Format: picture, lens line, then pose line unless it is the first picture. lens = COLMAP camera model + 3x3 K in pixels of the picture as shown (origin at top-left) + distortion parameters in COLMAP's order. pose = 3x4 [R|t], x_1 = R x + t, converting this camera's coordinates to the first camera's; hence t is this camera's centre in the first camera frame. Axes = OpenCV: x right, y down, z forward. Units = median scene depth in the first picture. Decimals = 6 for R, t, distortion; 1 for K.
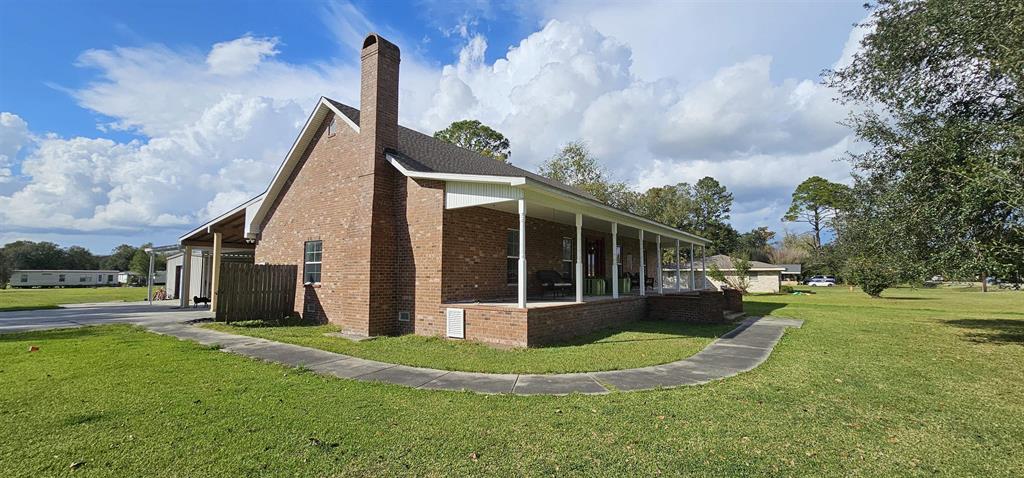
lens RADIAL K [[418.9, 0, 513.0], [0, 418.9, 245.3], [0, 0, 1]] dist [0.000659, 0.000852]
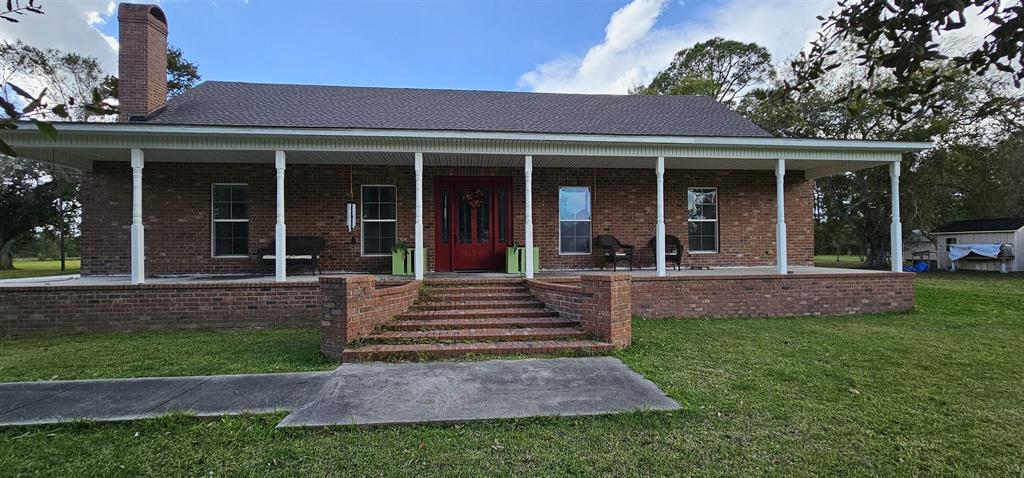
lens RADIAL K [[418.9, 0, 508.2], [0, 418.9, 241.5], [0, 0, 1]] dist [0.000659, 0.000852]
pose [[0.672819, -0.018532, -0.739575, 0.113409], [0.063533, 0.997440, 0.032805, 0.009288], [0.737074, -0.069059, 0.672274, 0.108456]]
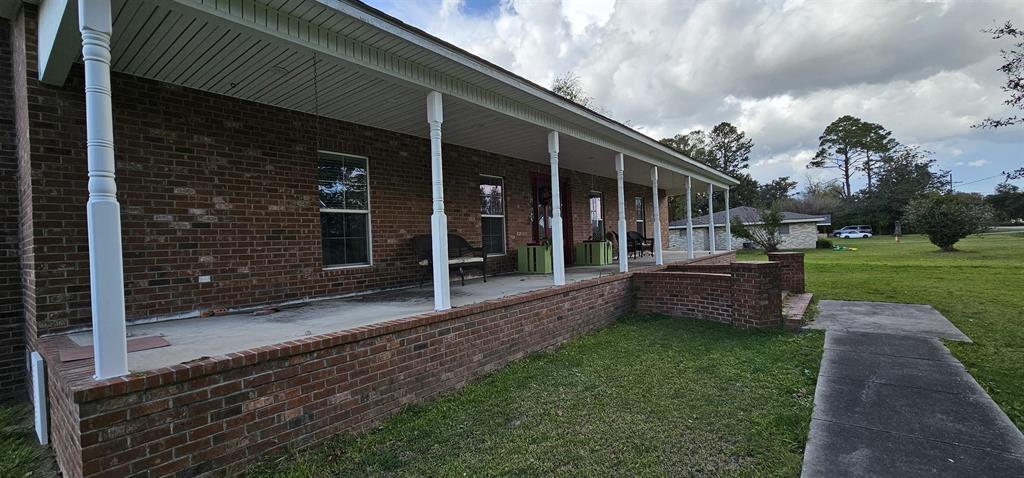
lens RADIAL K [[418.9, 0, 510.6], [0, 418.9, 243.0], [0, 0, 1]] dist [0.000659, 0.000852]
pose [[0.998494, -0.042180, -0.035093, 0.026492], [0.044808, 0.995960, 0.077820, 0.004610], [0.031669, -0.079276, 0.996350, 0.065402]]
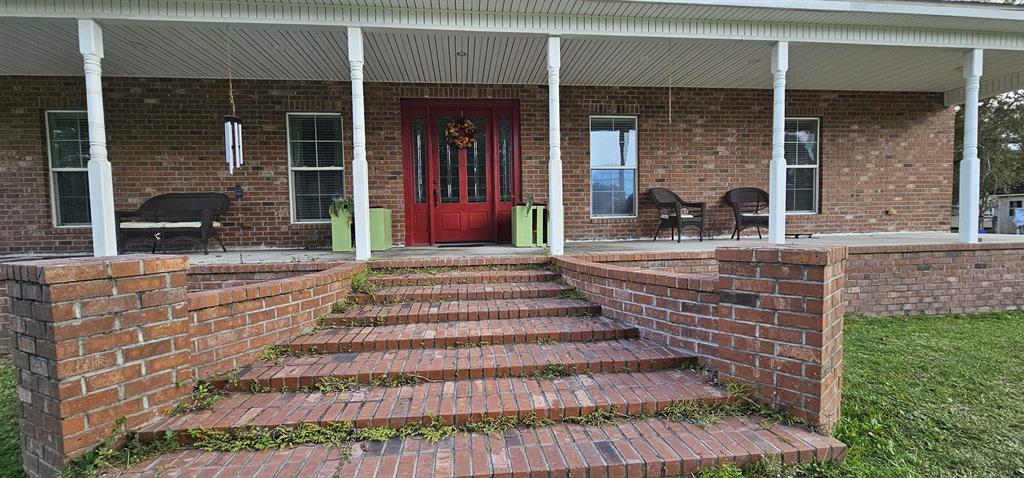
lens RADIAL K [[418.9, 0, 507.9], [0, 418.9, 241.0], [0, 0, 1]] dist [0.000659, 0.000852]
pose [[0.678021, 0.019122, -0.734794, 0.087489], [0.074438, 0.992736, 0.094522, 0.012819], [0.731264, -0.118785, 0.671672, 0.129640]]
